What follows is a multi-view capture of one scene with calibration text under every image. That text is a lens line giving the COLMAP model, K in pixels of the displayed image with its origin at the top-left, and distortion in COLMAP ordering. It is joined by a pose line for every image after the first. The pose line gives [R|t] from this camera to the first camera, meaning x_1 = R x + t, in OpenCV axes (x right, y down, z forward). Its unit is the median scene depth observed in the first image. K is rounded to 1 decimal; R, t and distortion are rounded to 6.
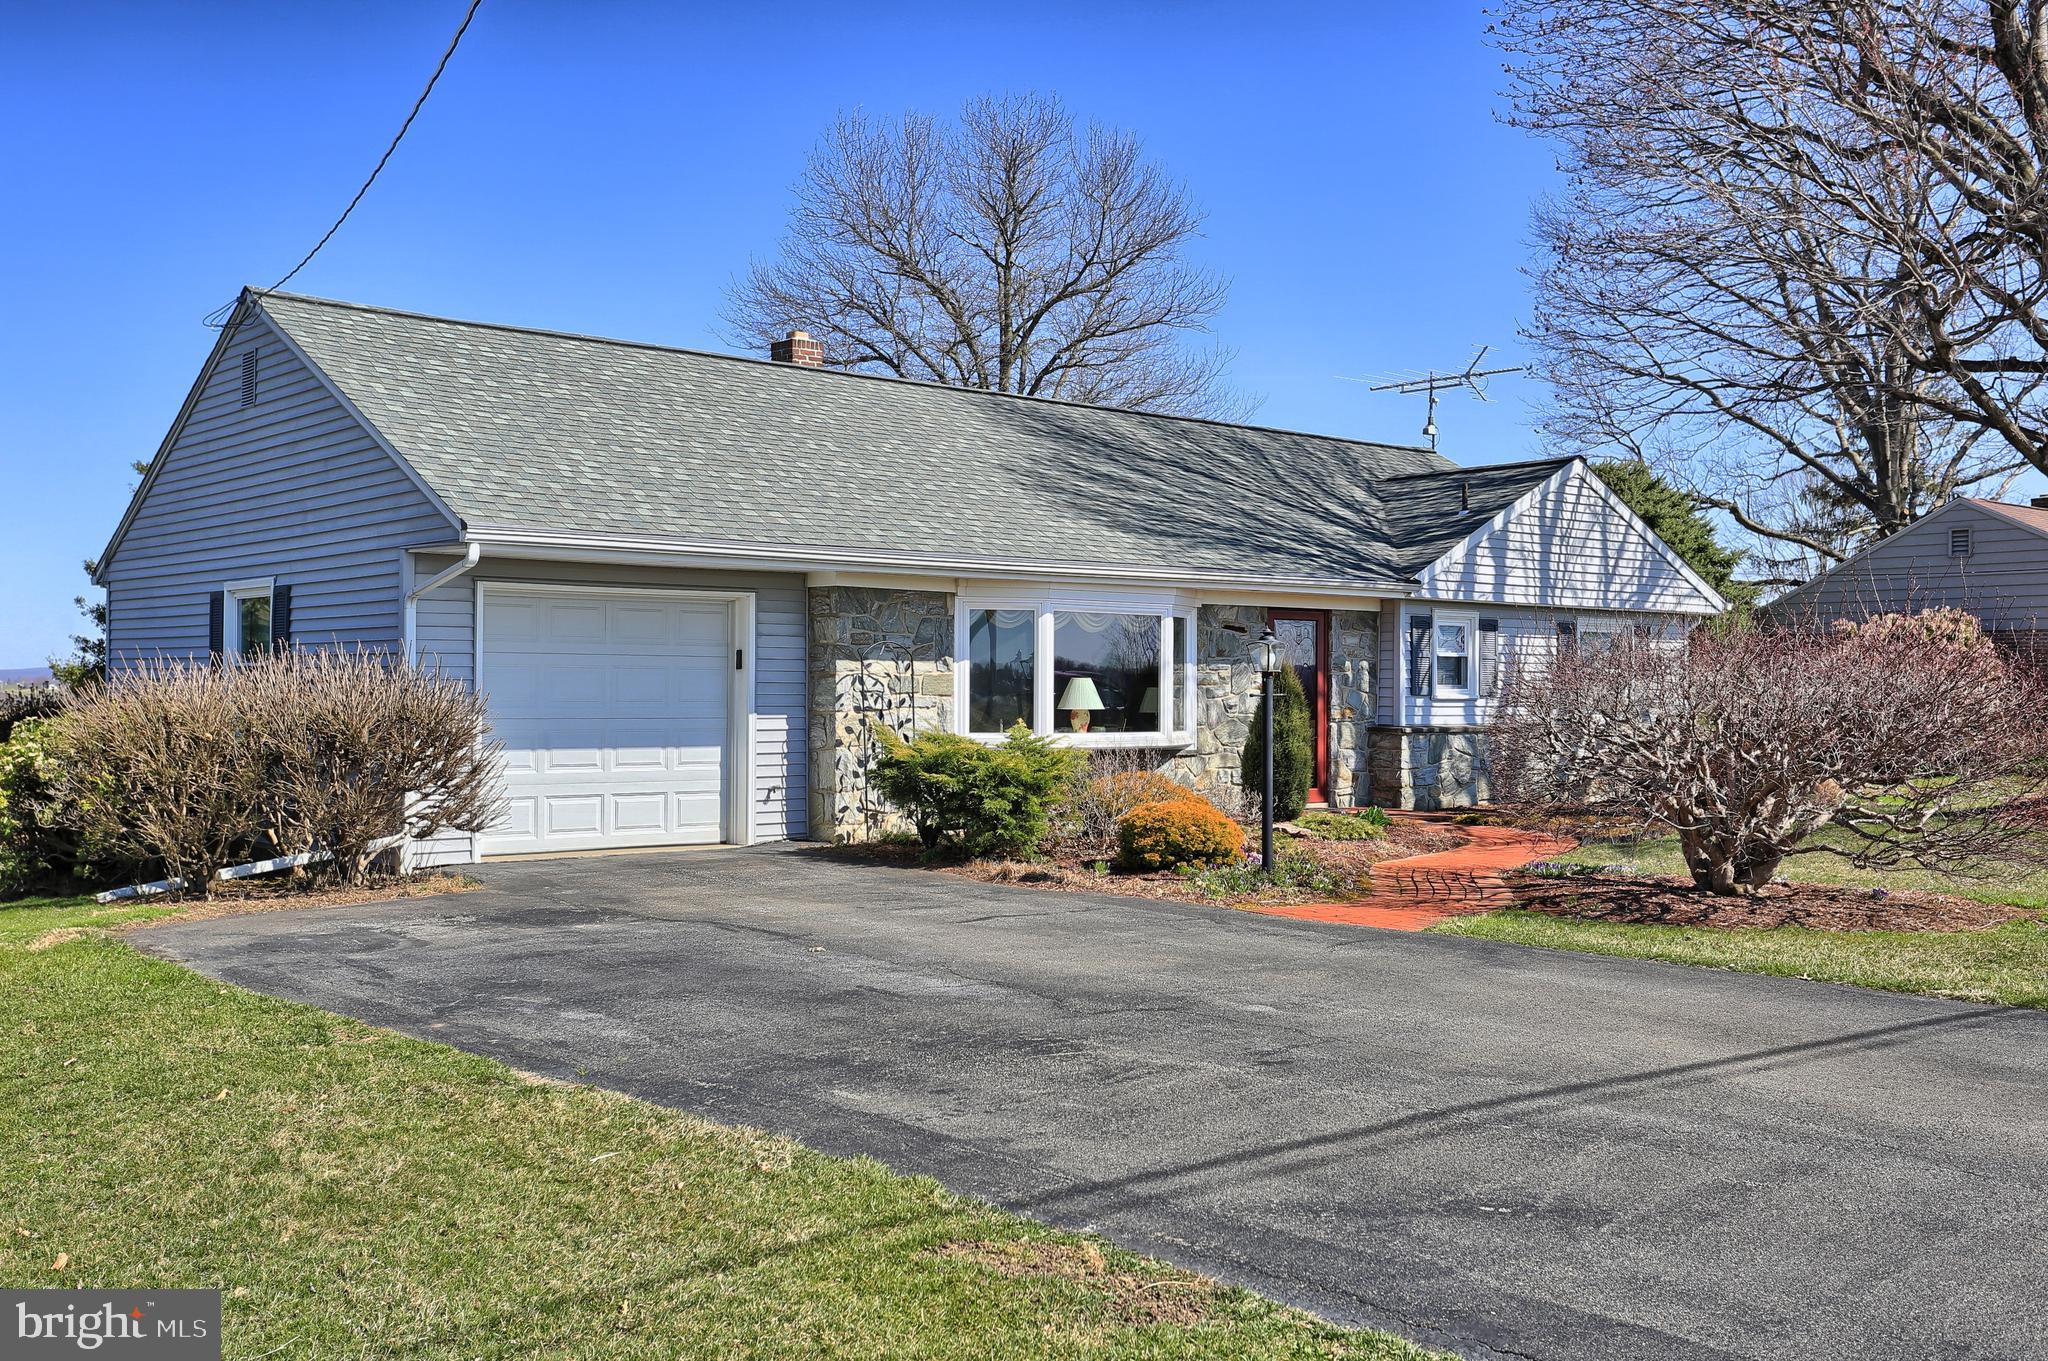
lens RADIAL K [[1986.7, 0, 1022.6], [0, 1986.7, 684.6], [0, 0, 1]] dist [0.030680, 0.000000]
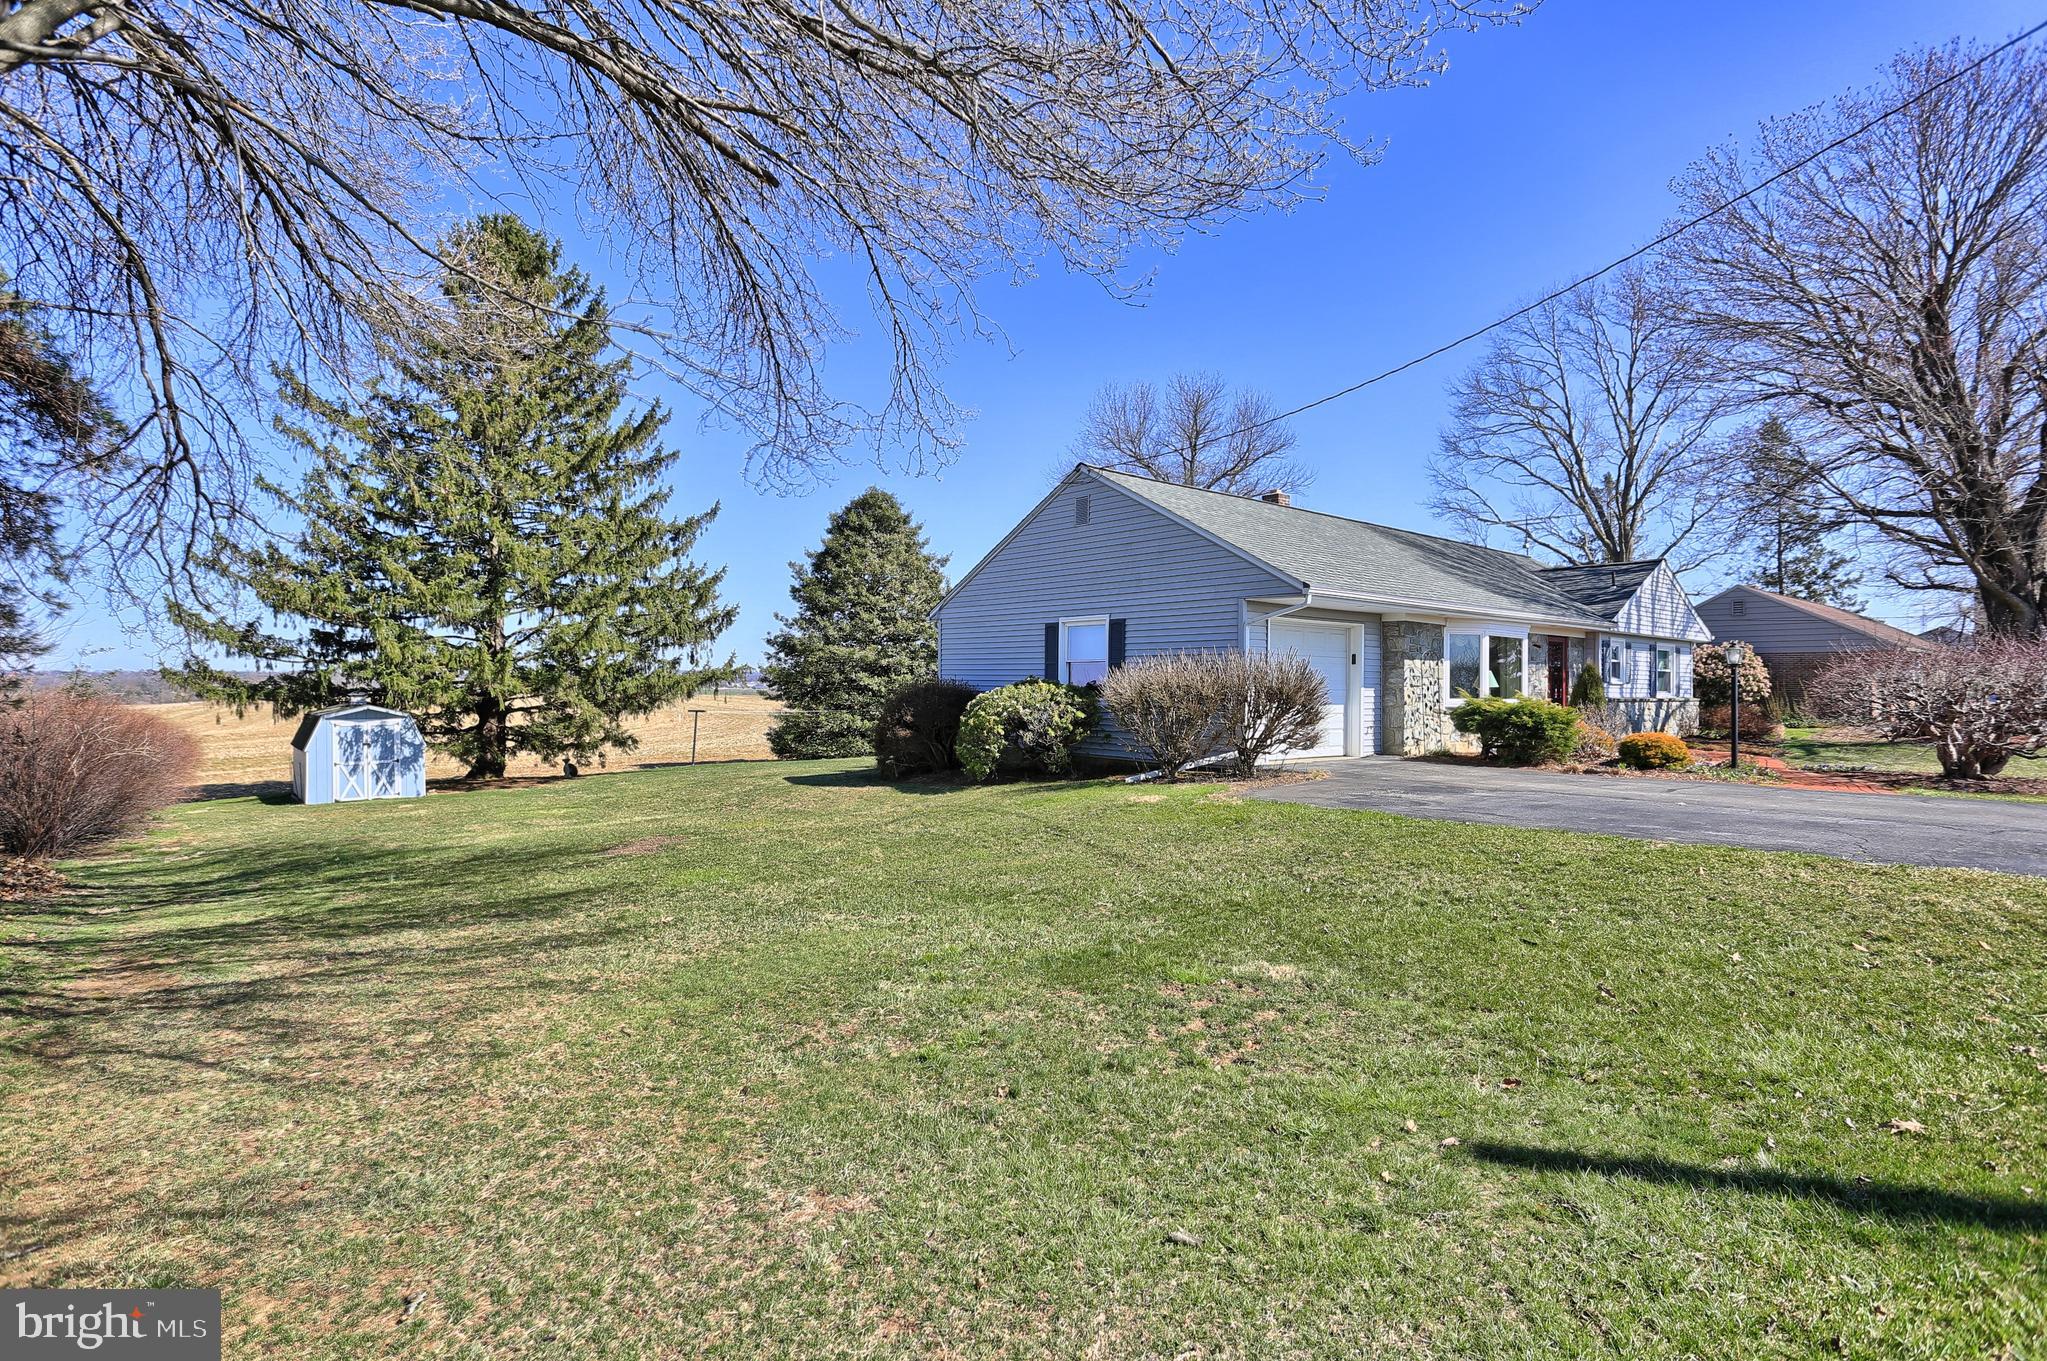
lens RADIAL K [[1047.0, 0, 1040.5], [0, 1047.0, 680.2], [0, 0, 1]] dist [-0.045209, 0.008301]
pose [[0.999953, 0.003514, -0.009061, -0.356759], [-0.003559, 0.999981, -0.005019, 0.011325], [0.009044, 0.005051, 0.999946, 0.002278]]
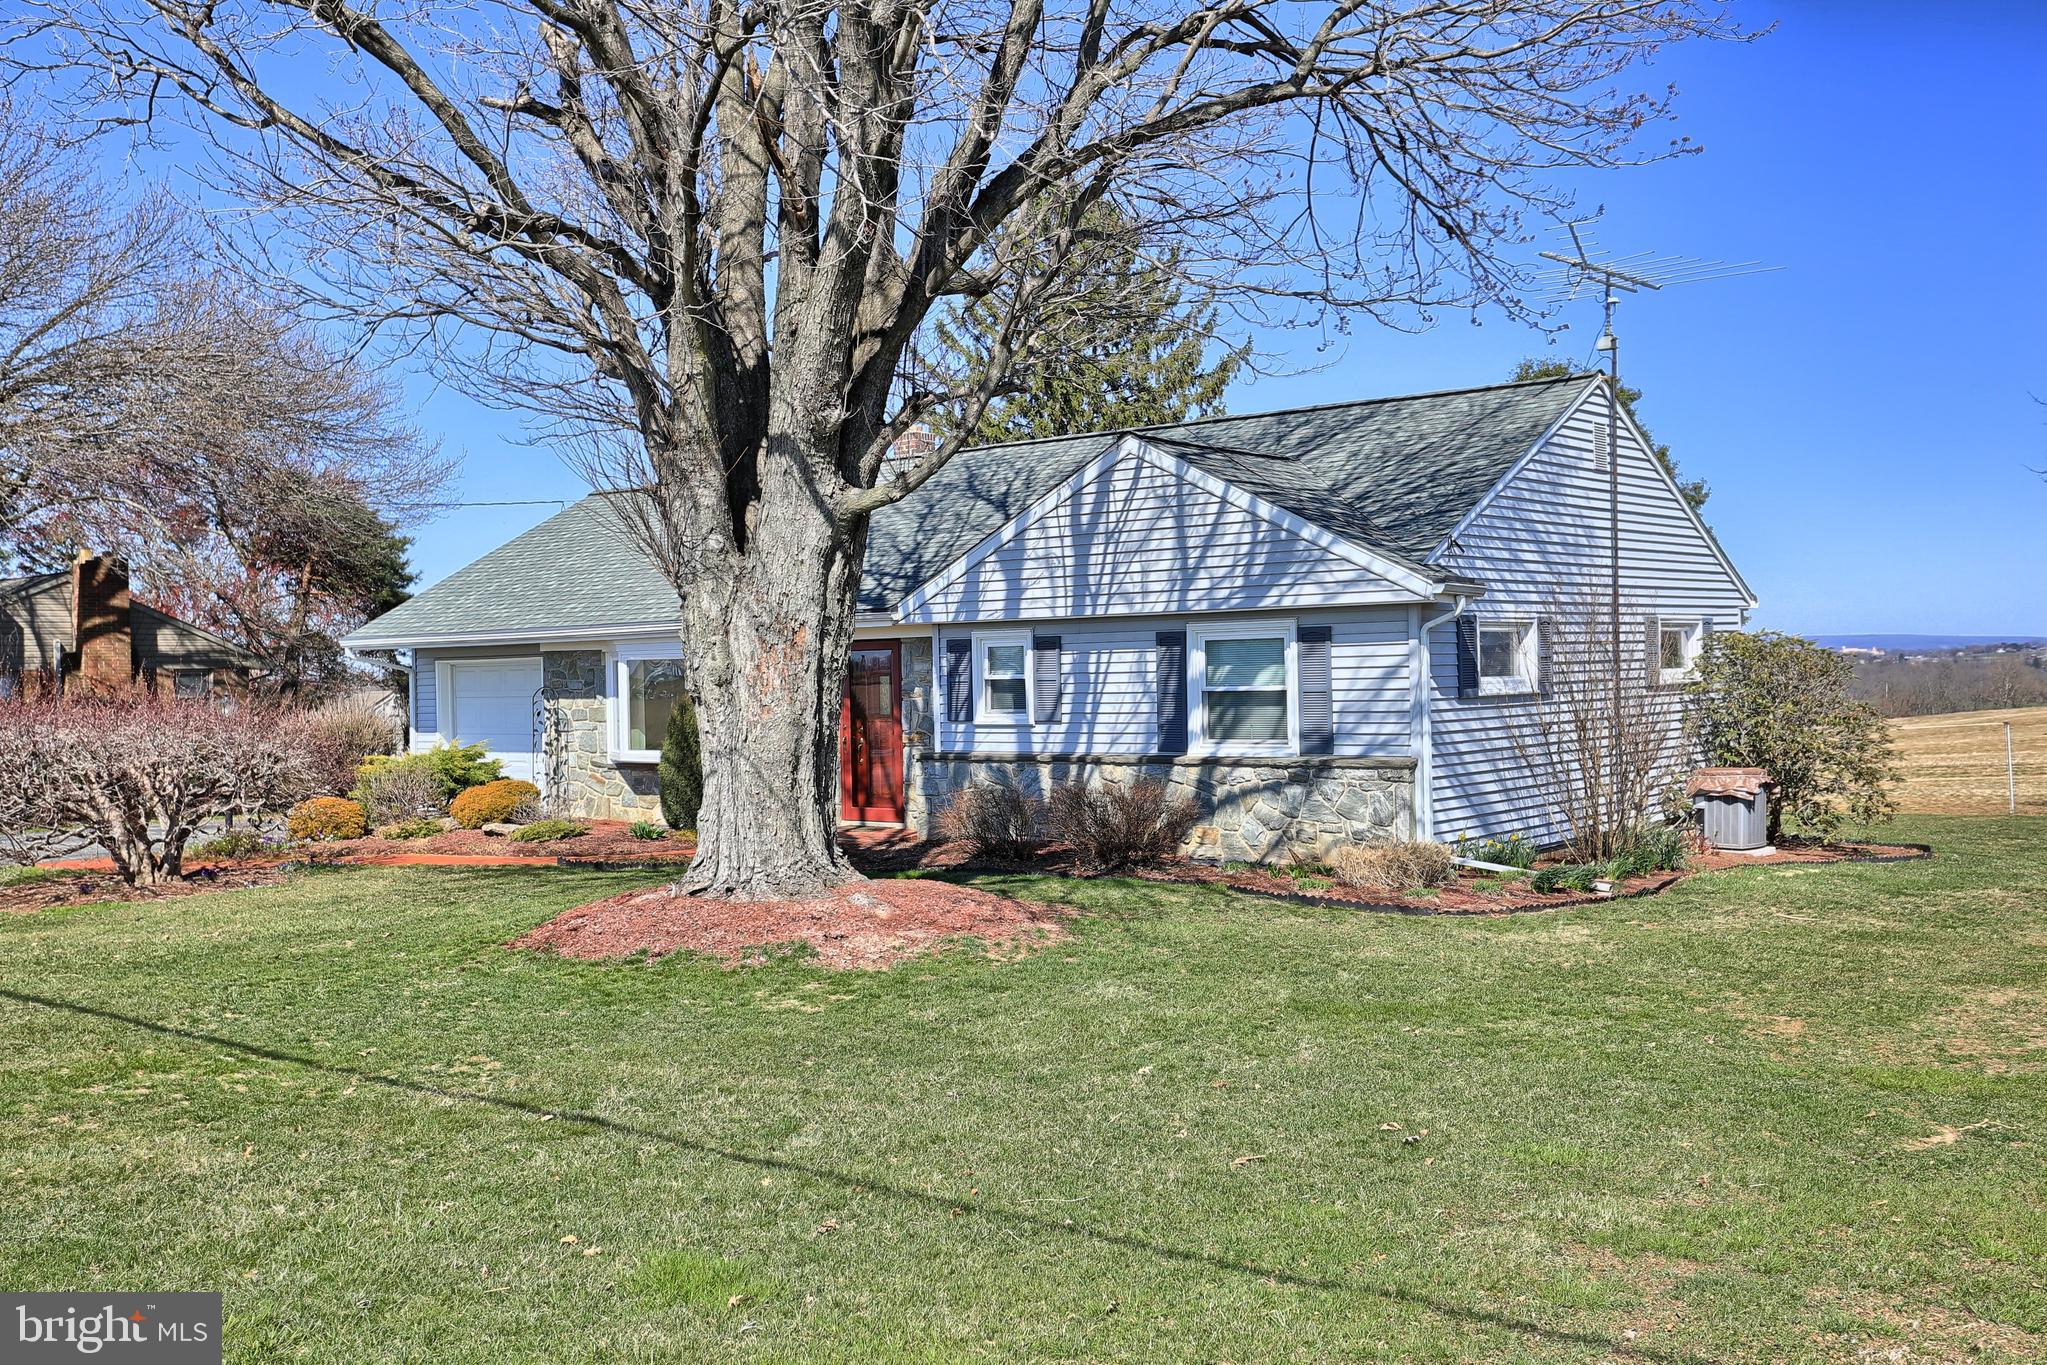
lens RADIAL K [[1925.3, 0, 974.6], [0, 1925.3, 672.9], [0, 0, 1]] dist [0.063884, 0.000000]
pose [[0.155397, -0.008773, -0.987813, 1.204857], [0.023882, 0.999702, -0.005122, -0.014079], [0.987563, -0.022795, 0.155561, 0.921529]]
